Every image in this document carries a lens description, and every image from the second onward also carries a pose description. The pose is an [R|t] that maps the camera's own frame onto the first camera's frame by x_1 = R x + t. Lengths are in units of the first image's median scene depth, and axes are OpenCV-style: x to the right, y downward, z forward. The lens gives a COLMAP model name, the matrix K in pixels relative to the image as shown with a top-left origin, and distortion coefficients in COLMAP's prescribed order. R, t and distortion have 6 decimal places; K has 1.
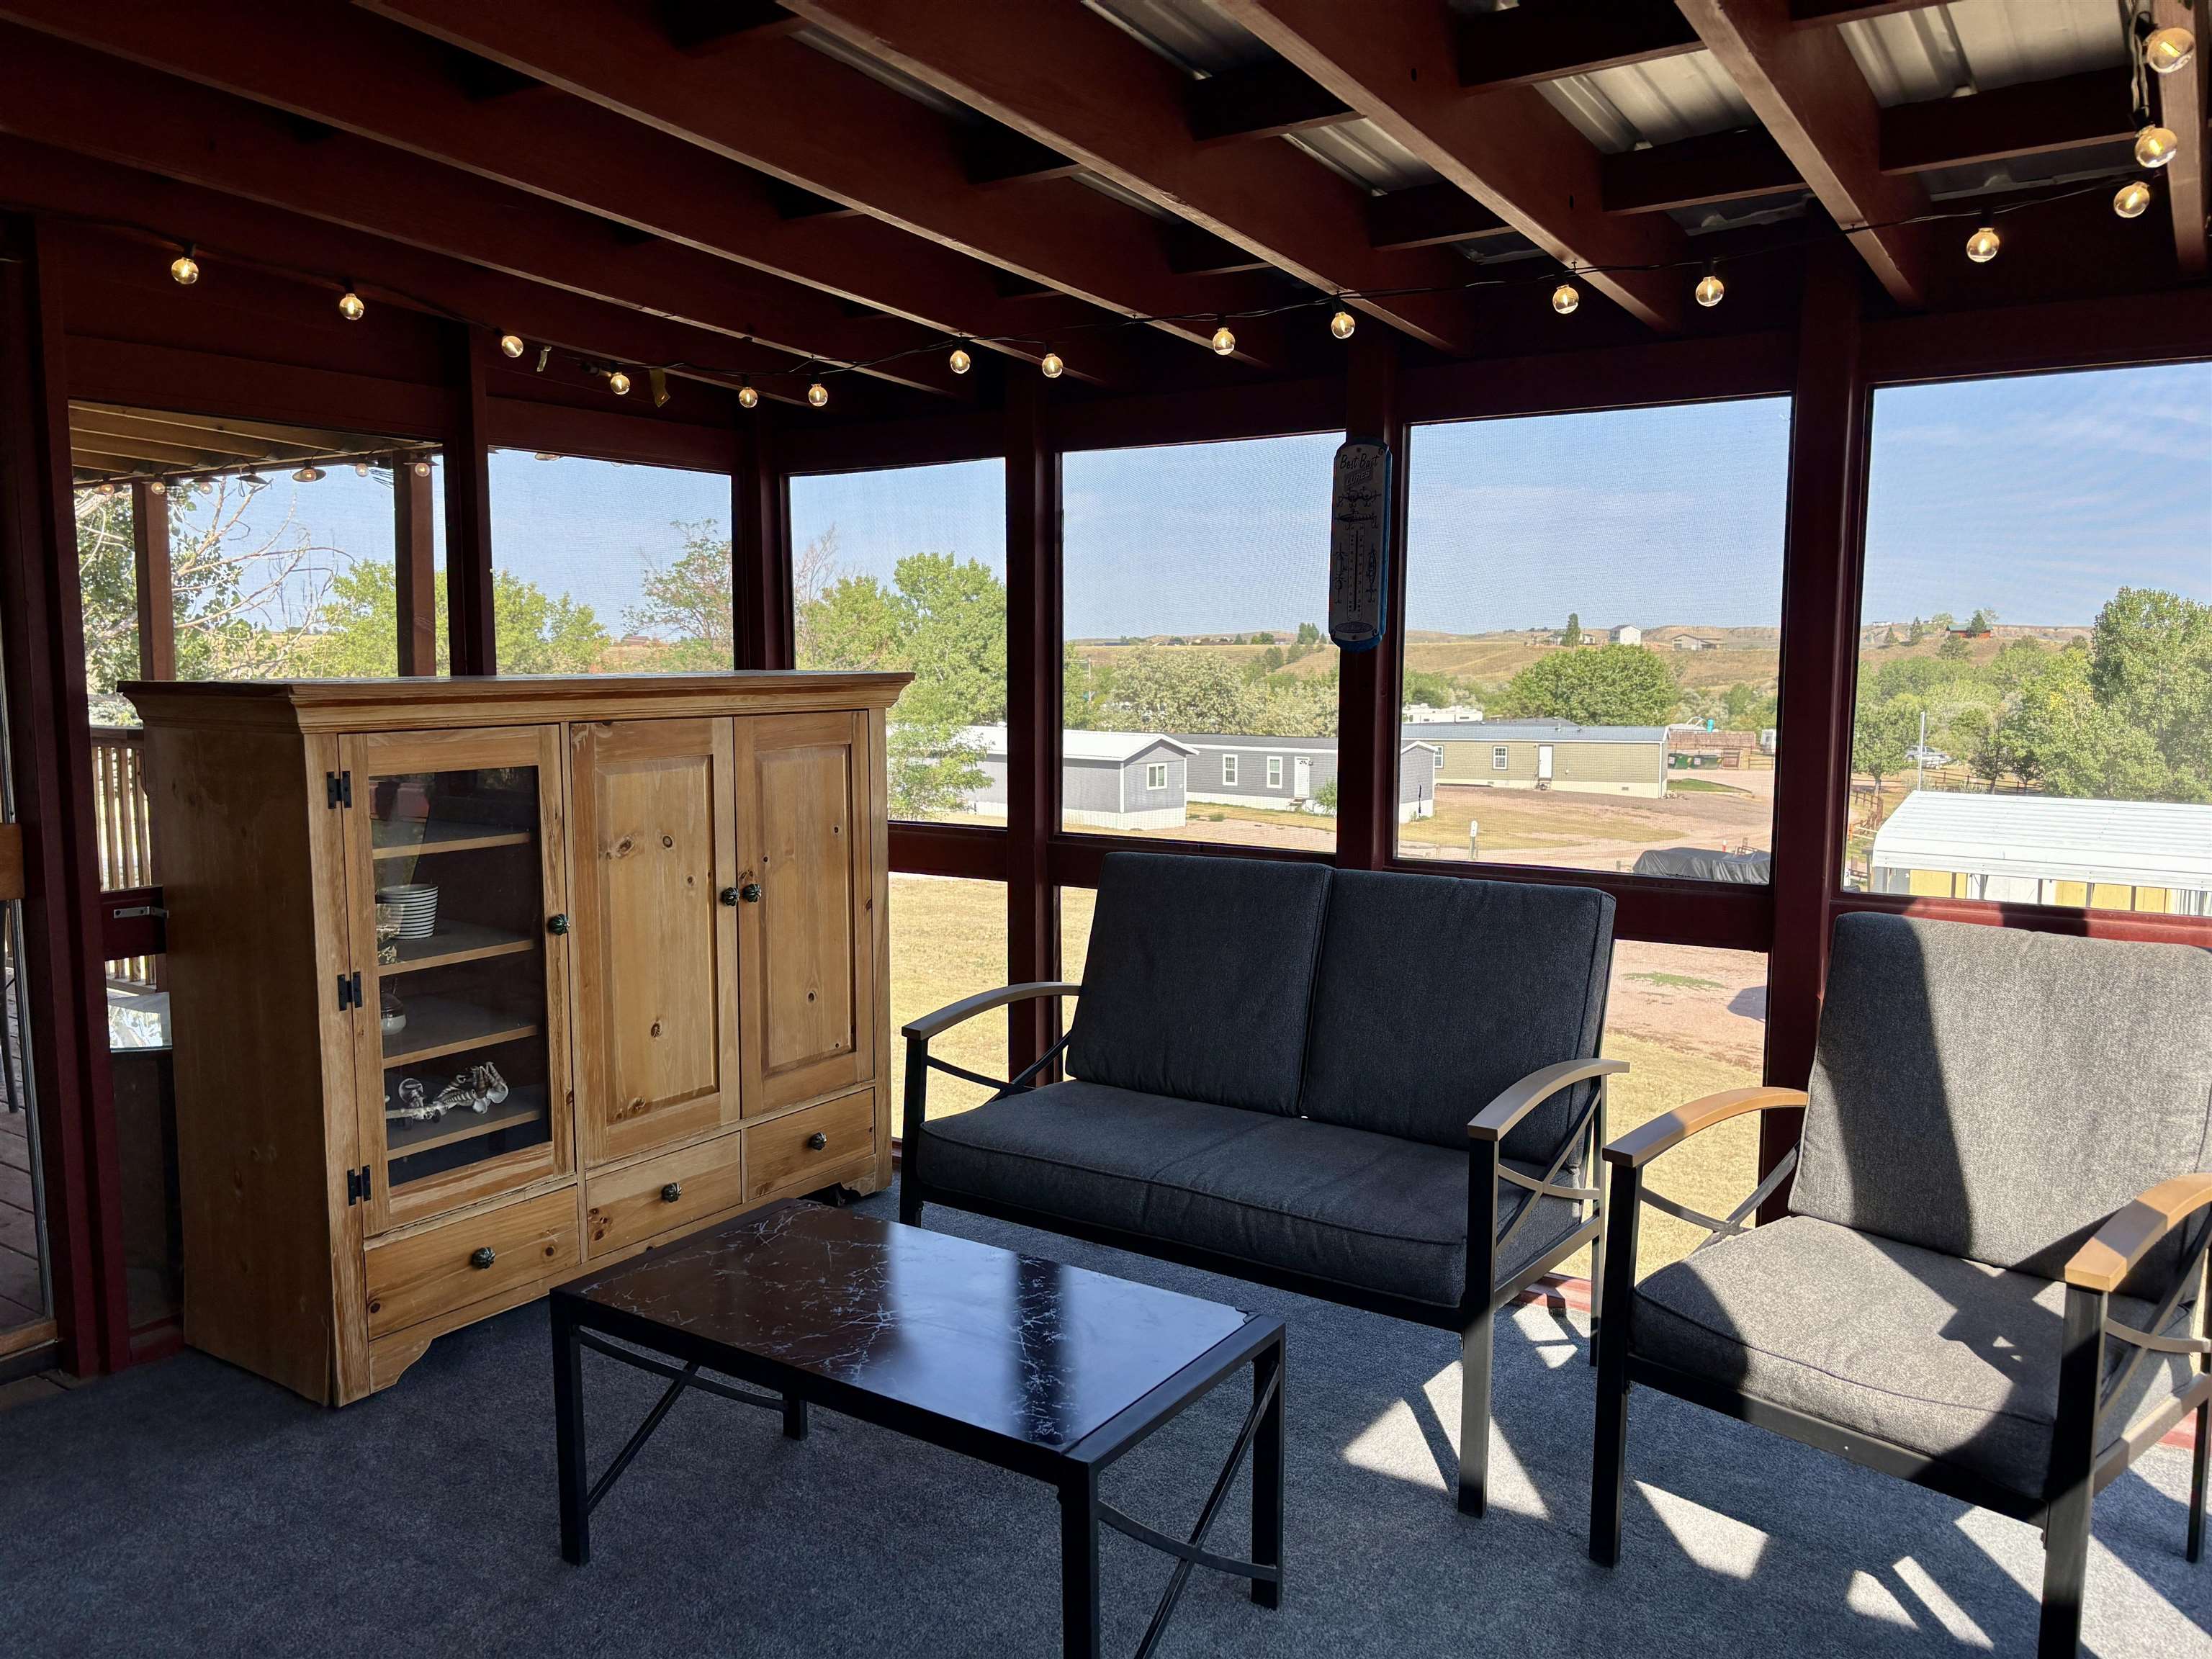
lens RADIAL K [[1661.6, 0, 1102.7], [0, 1661.6, 825.3], [0, 0, 1]] dist [0.063990, -0.072795]
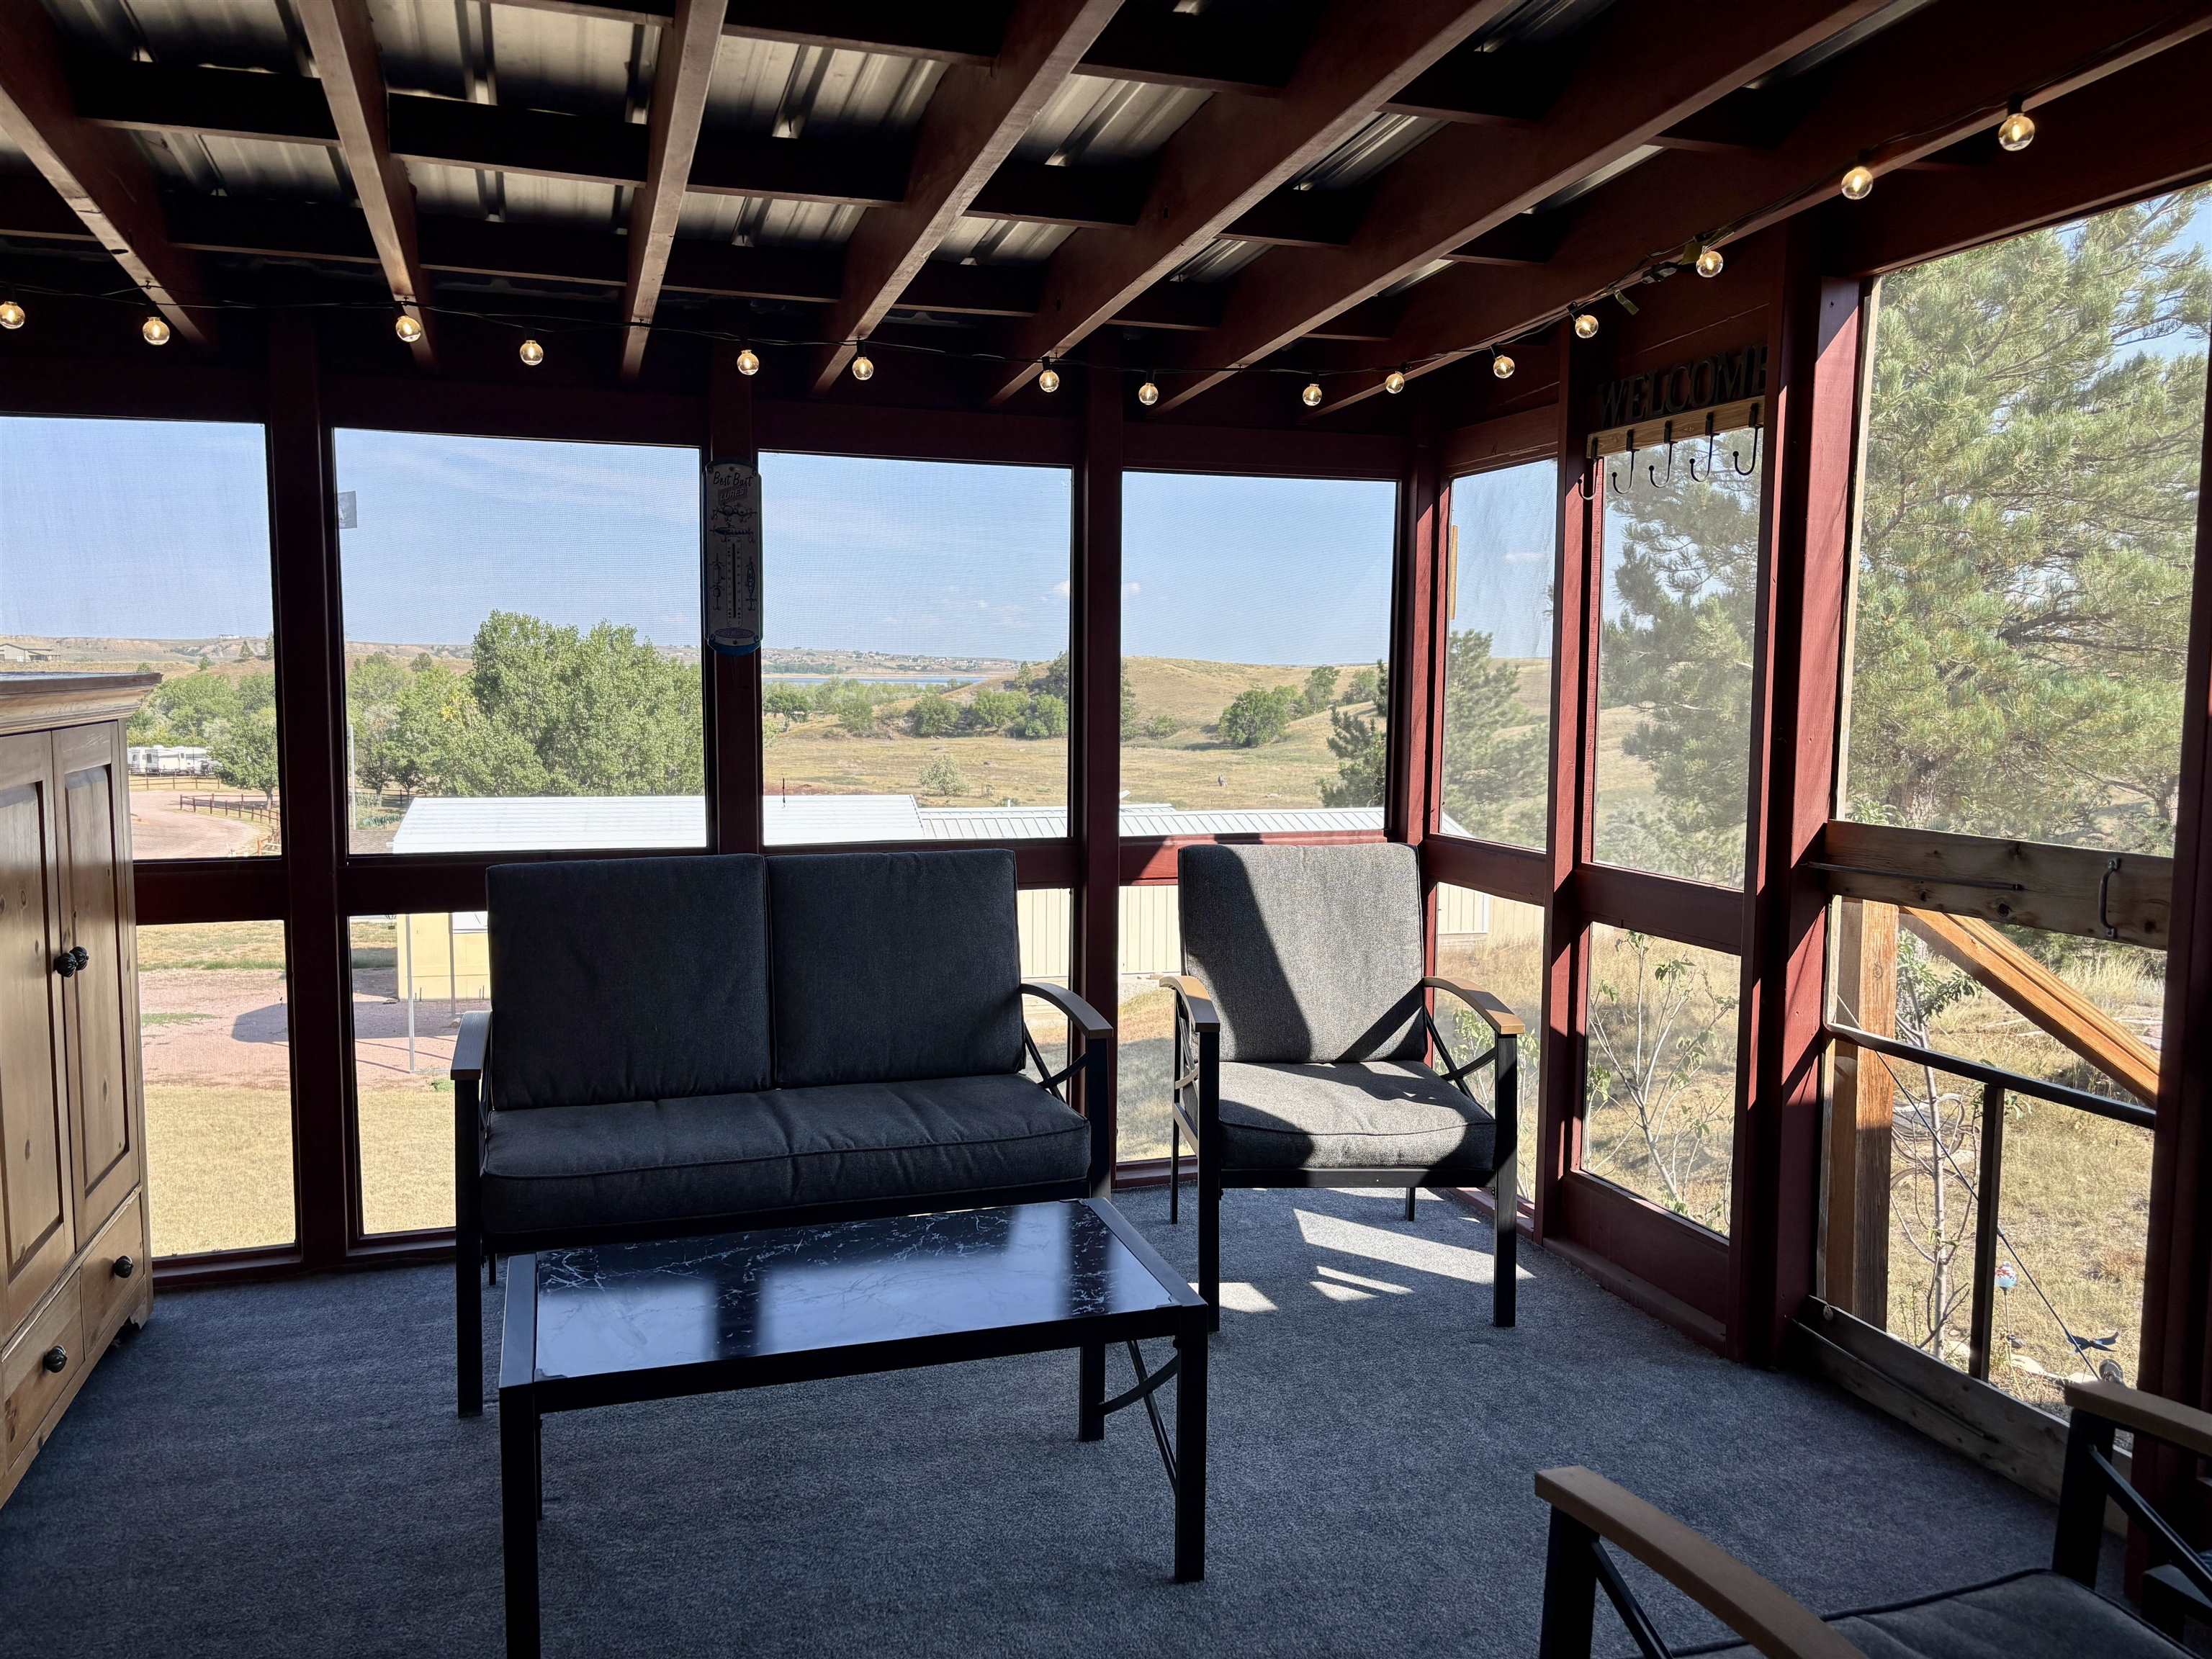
lens RADIAL K [[1661.6, 0, 1090.8], [0, 1661.6, 819.0], [0, 0, 1]] dist [0.063990, -0.072795]
pose [[0.618888, -0.065346, 0.782757, -0.563196], [0.074900, 0.996902, 0.024003, -0.007844], [-0.781900, 0.043773, 0.621865, 0.158391]]
